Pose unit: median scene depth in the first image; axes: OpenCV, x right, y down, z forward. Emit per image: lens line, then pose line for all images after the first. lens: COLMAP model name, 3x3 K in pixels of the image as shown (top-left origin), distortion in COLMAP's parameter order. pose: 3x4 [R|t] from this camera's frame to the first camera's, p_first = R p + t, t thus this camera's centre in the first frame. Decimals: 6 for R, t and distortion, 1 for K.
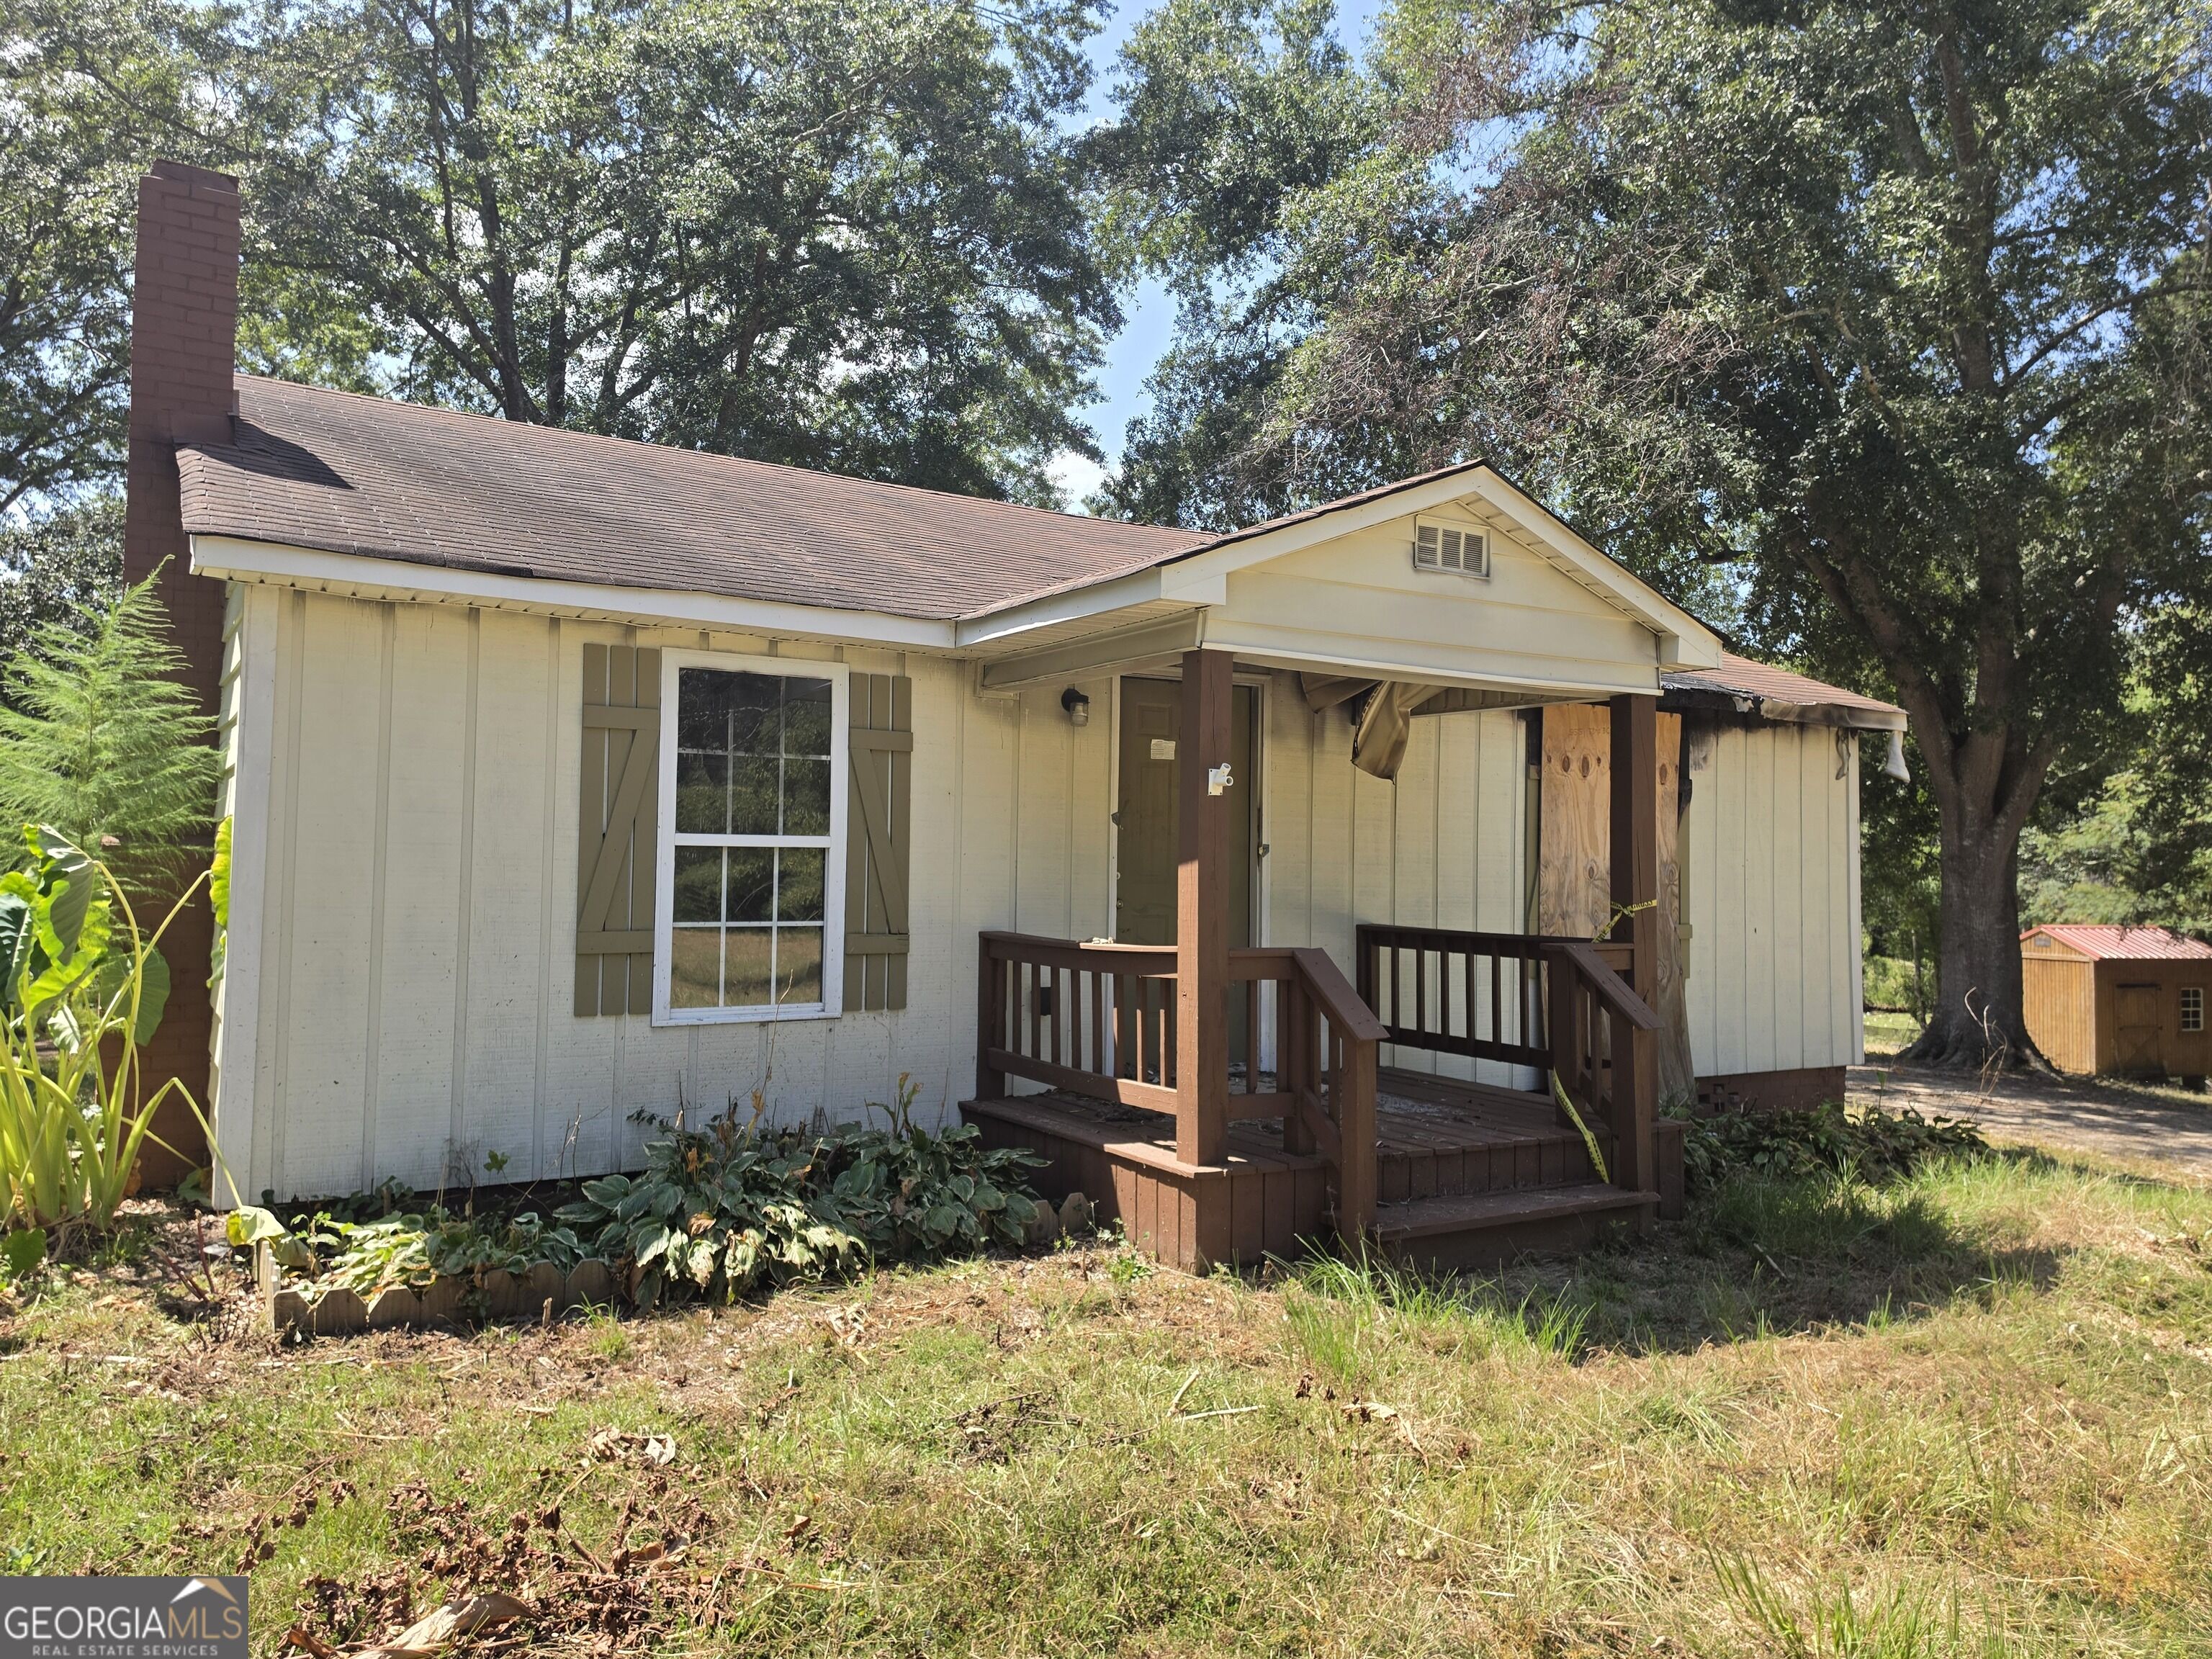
lens RADIAL K [[1480.0, 0, 1091.4], [0, 1480.0, 817.5], [0, 0, 1]] dist [0.110850, -0.143294]
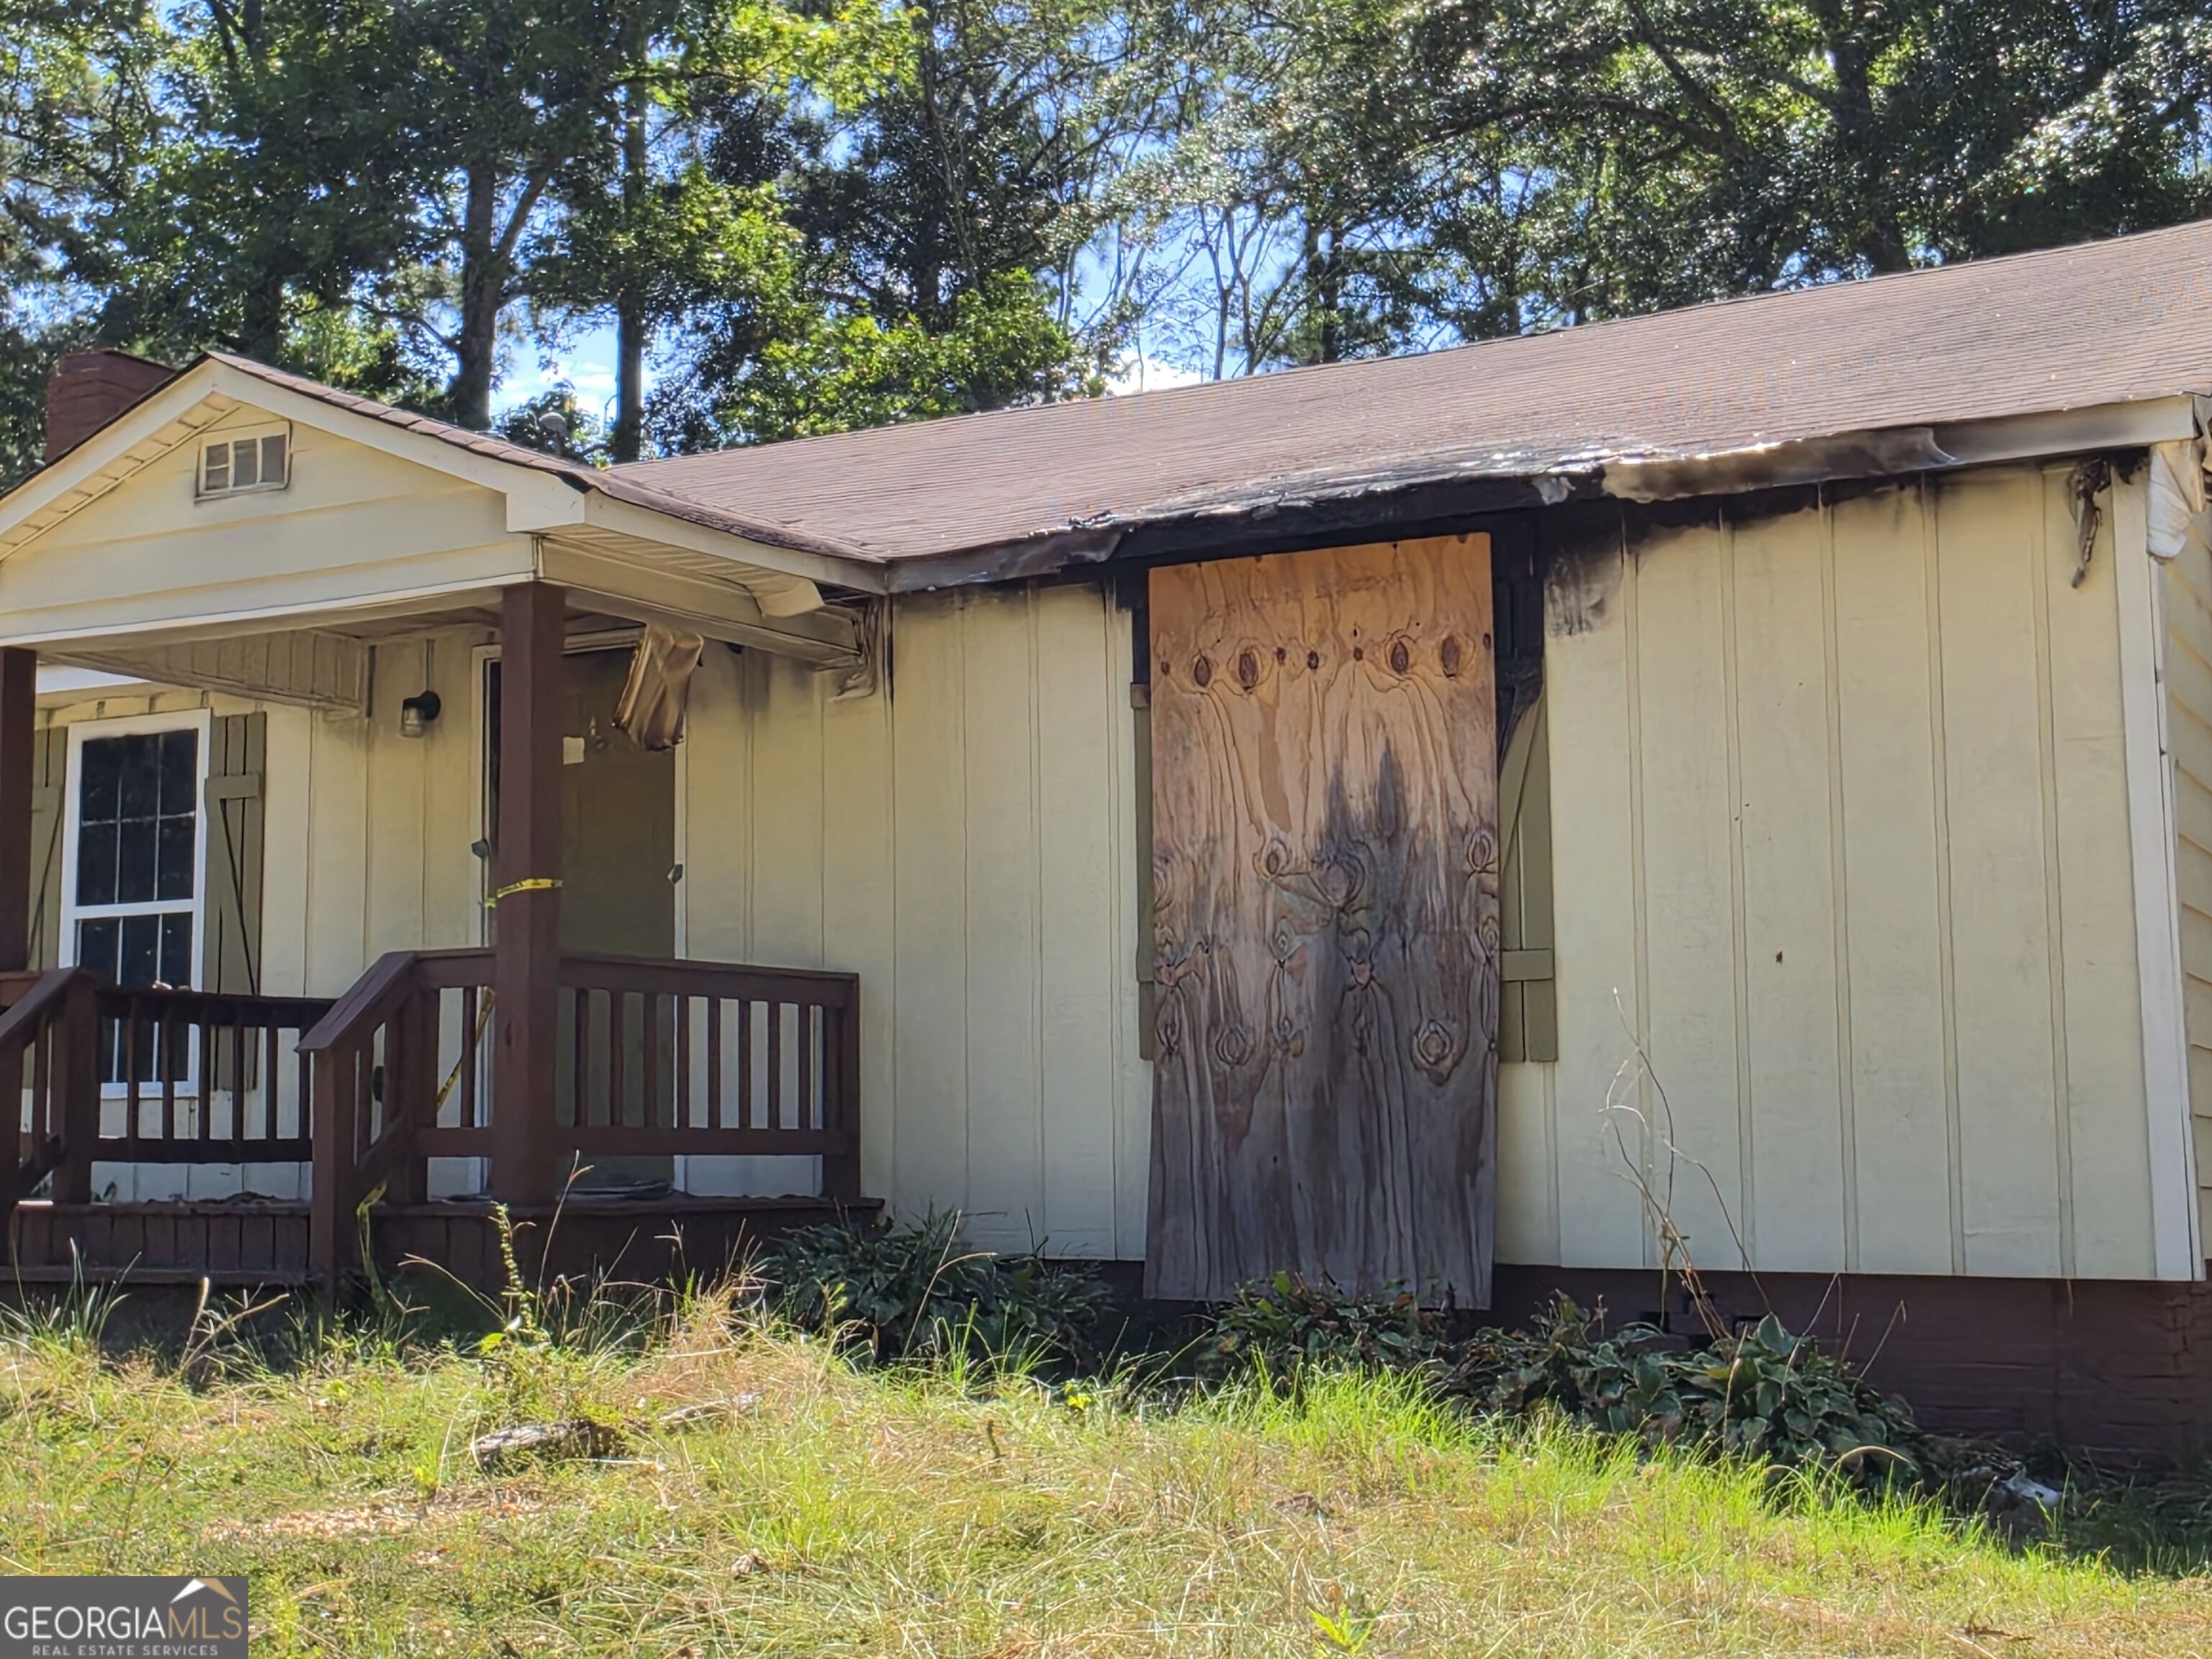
lens RADIAL K [[2995.5, 0, 997.6], [0, 2995.5, 835.2], [0, 0, 1]] dist [0.007882, 0.020222]
pose [[0.483437, -0.111841, -0.868205, 1.508986], [0.036190, 0.993510, -0.107831, 0.172391], [0.874631, 0.020709, 0.484347, 0.481845]]
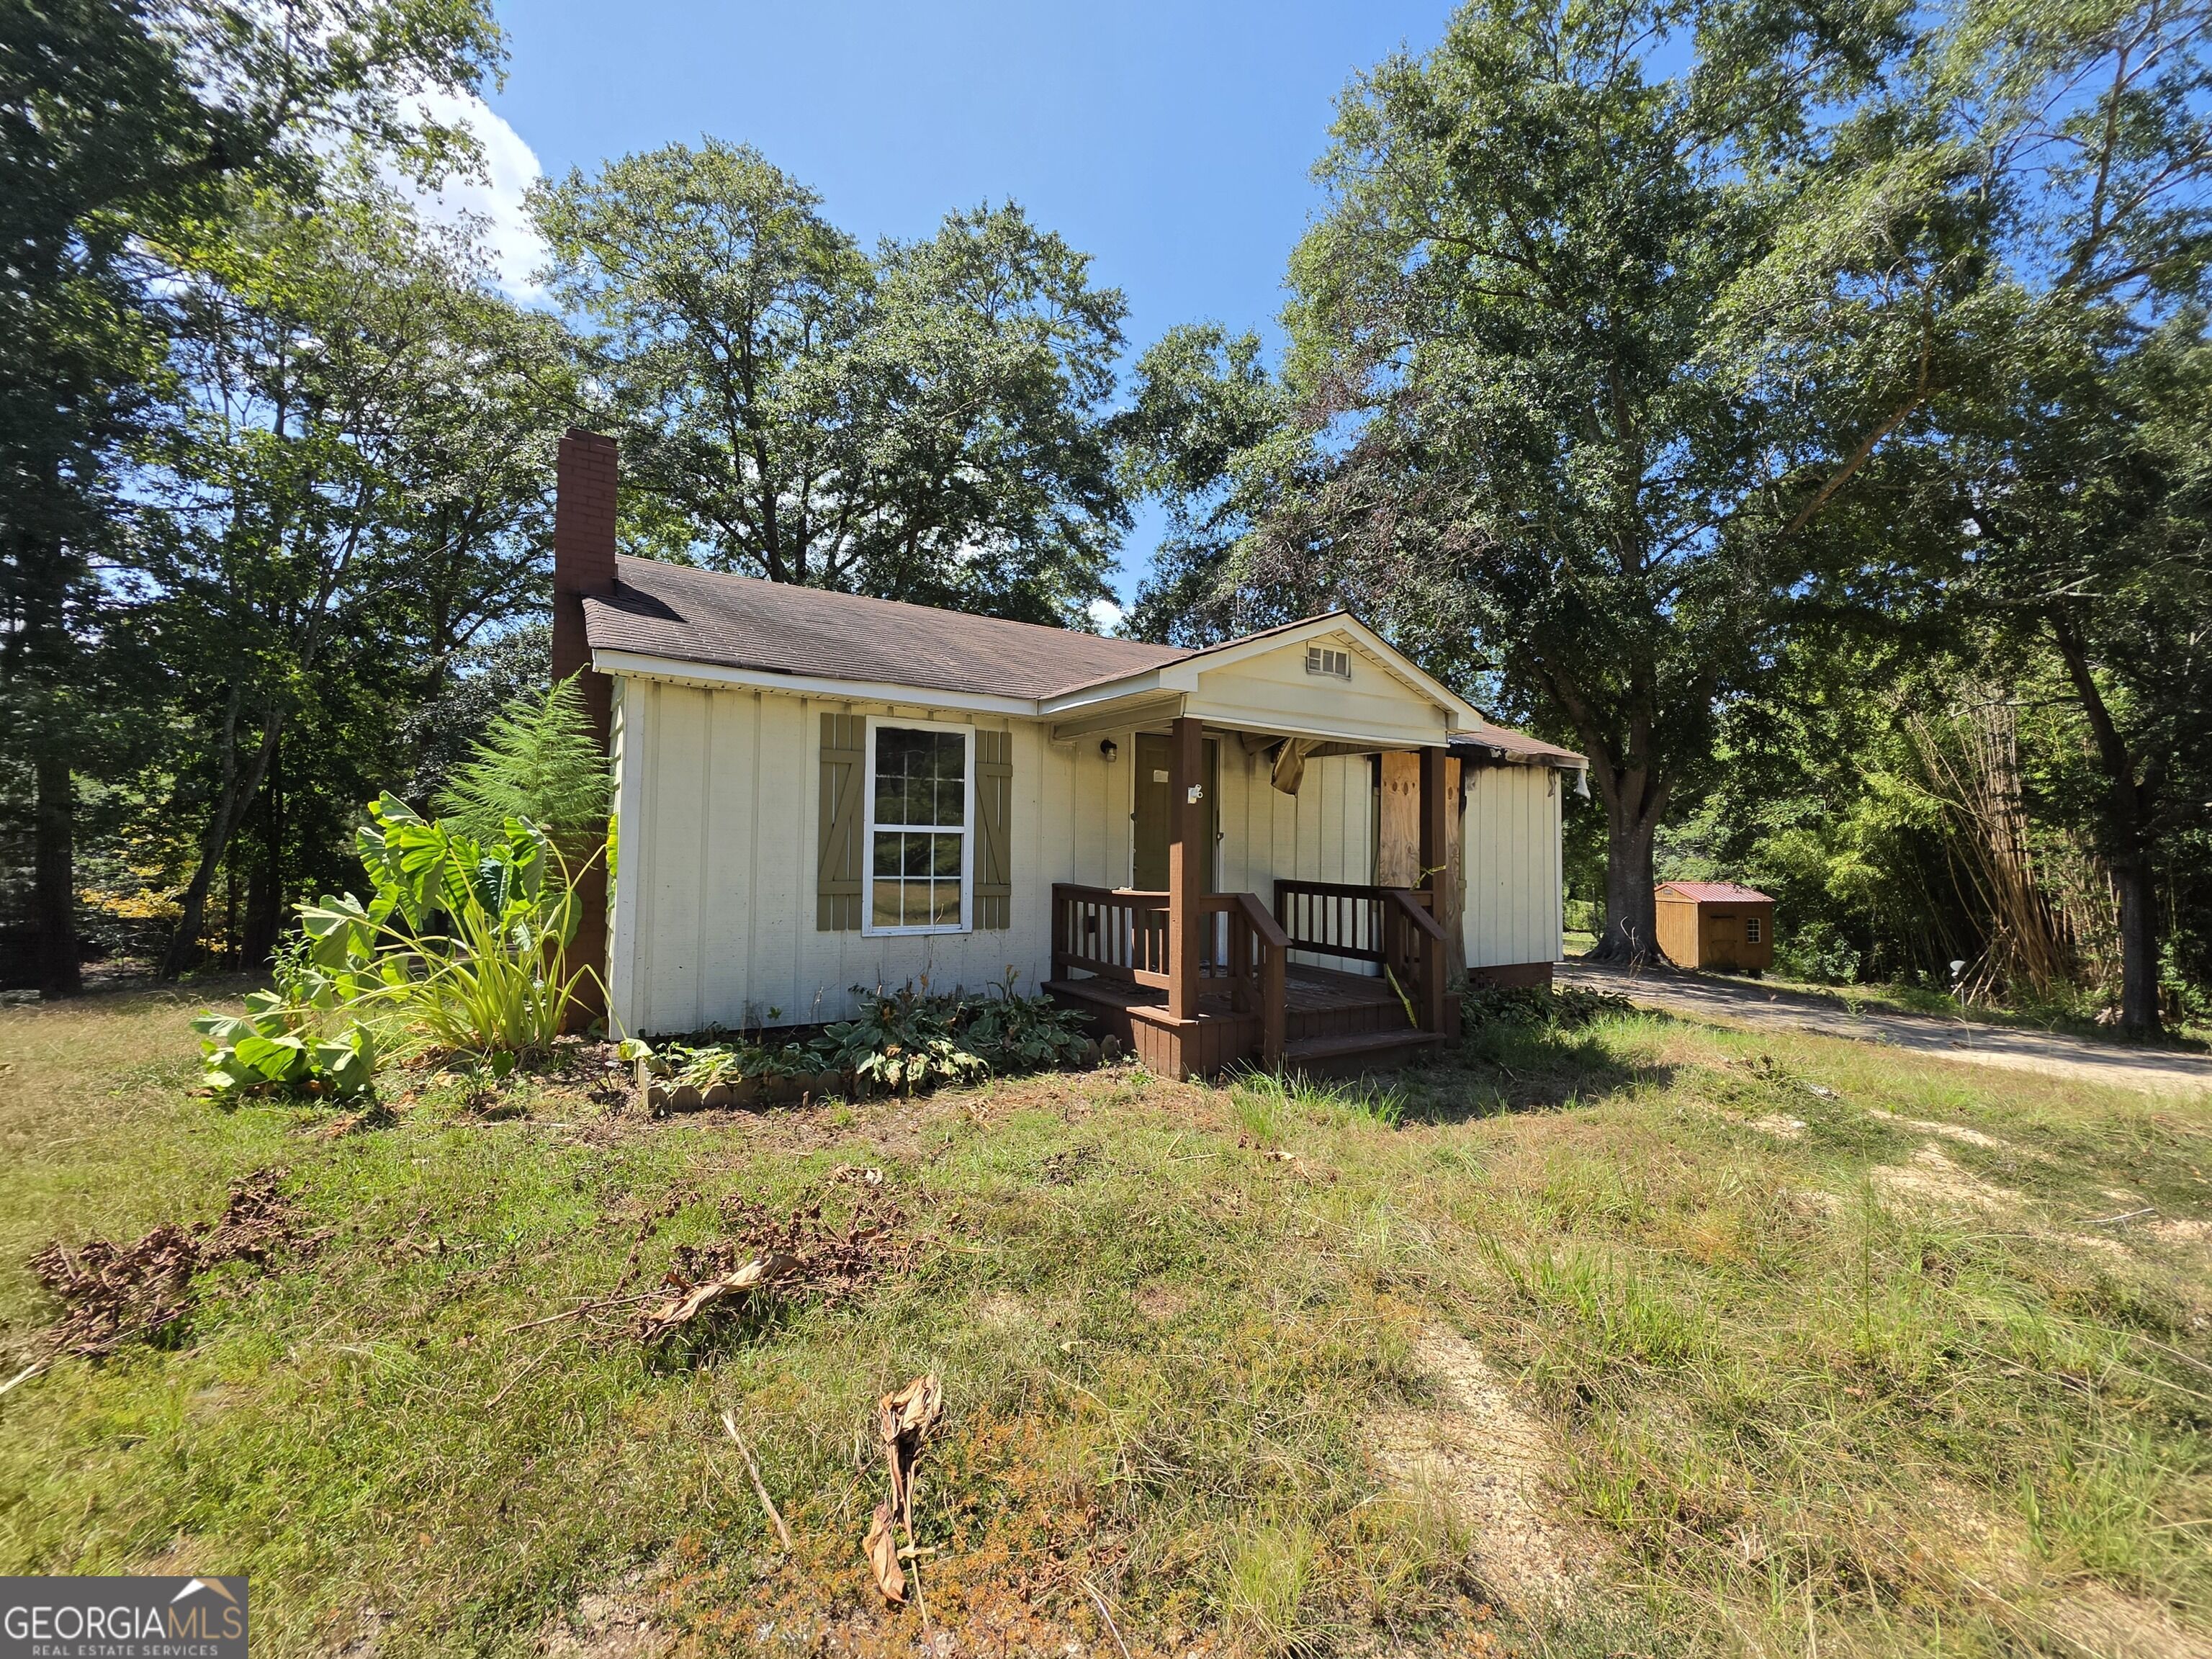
lens RADIAL K [[892.1, 0, 1123.7], [0, 892.1, 811.0], [0, 0, 1]] dist [0.001140, 0.000371]
pose [[0.999919, 0.004926, 0.011728, -0.006039], [-0.004838, 0.999960, -0.007578, 0.001700], [-0.011765, 0.007520, 0.999903, -0.021365]]
